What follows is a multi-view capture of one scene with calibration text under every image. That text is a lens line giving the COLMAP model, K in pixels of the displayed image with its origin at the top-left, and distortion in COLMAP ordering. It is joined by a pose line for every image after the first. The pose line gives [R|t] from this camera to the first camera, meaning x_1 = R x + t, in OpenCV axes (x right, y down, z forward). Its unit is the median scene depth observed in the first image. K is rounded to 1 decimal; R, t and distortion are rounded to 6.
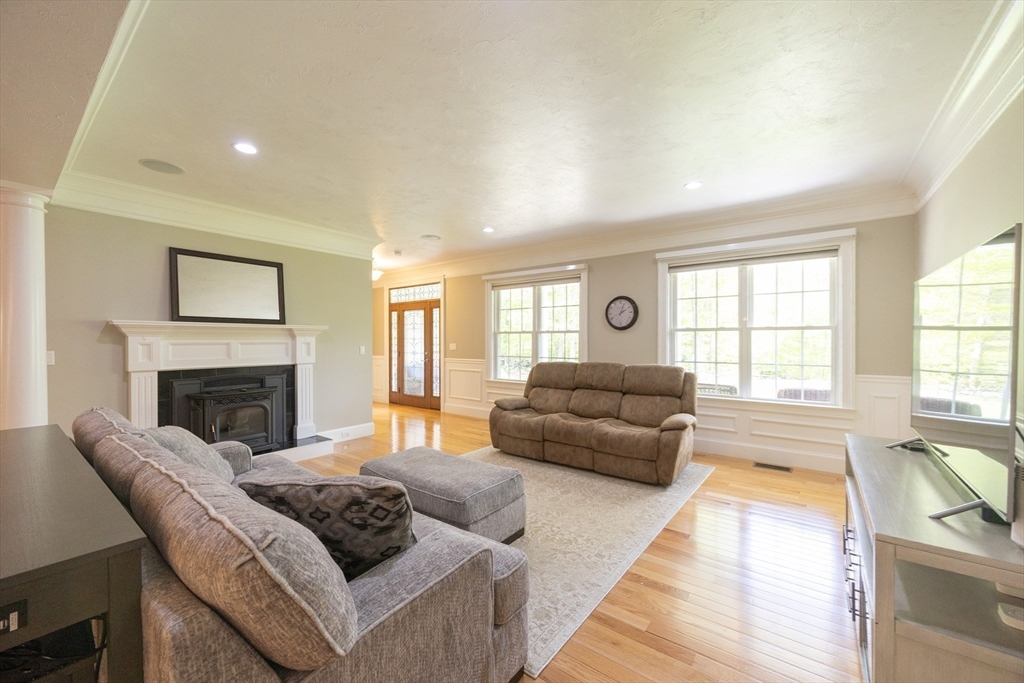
lens RADIAL K [[394.6, 0, 517.7], [0, 394.6, 348.0], [0, 0, 1]] dist [-0.008628, -0.000128]
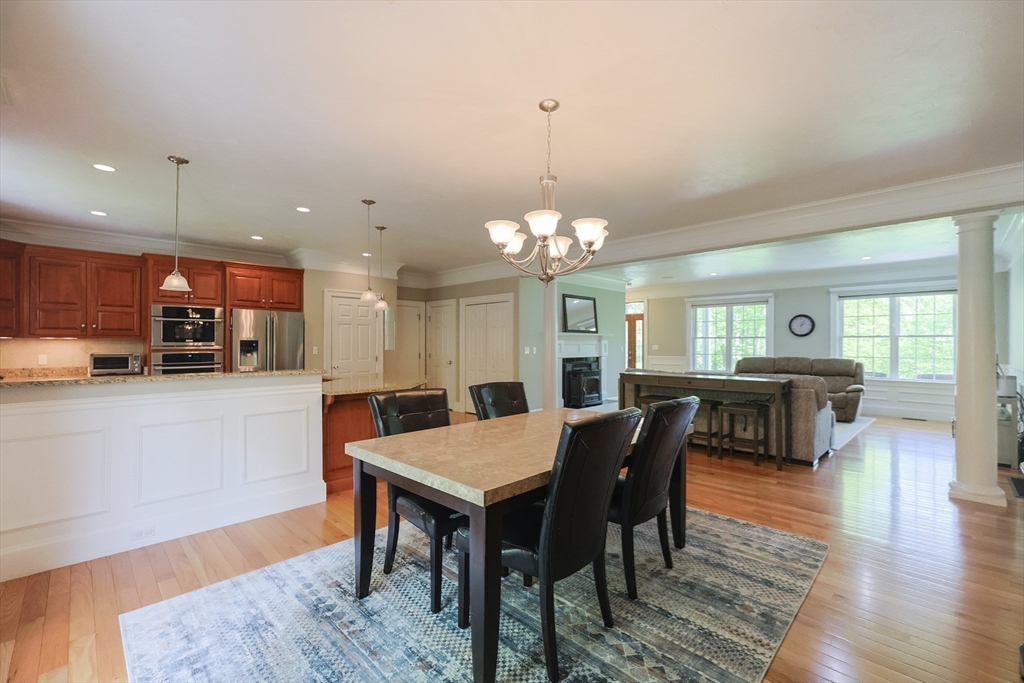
lens RADIAL K [[438.3, 0, 515.8], [0, 438.3, 346.2], [0, 0, 1]] dist [-0.004699, -0.000311]
pose [[0.989195, 0.005204, -0.146516, -0.632708], [-0.007136, 0.999894, -0.012660, 0.022977], [0.146434, 0.013568, 0.989127, -0.909053]]
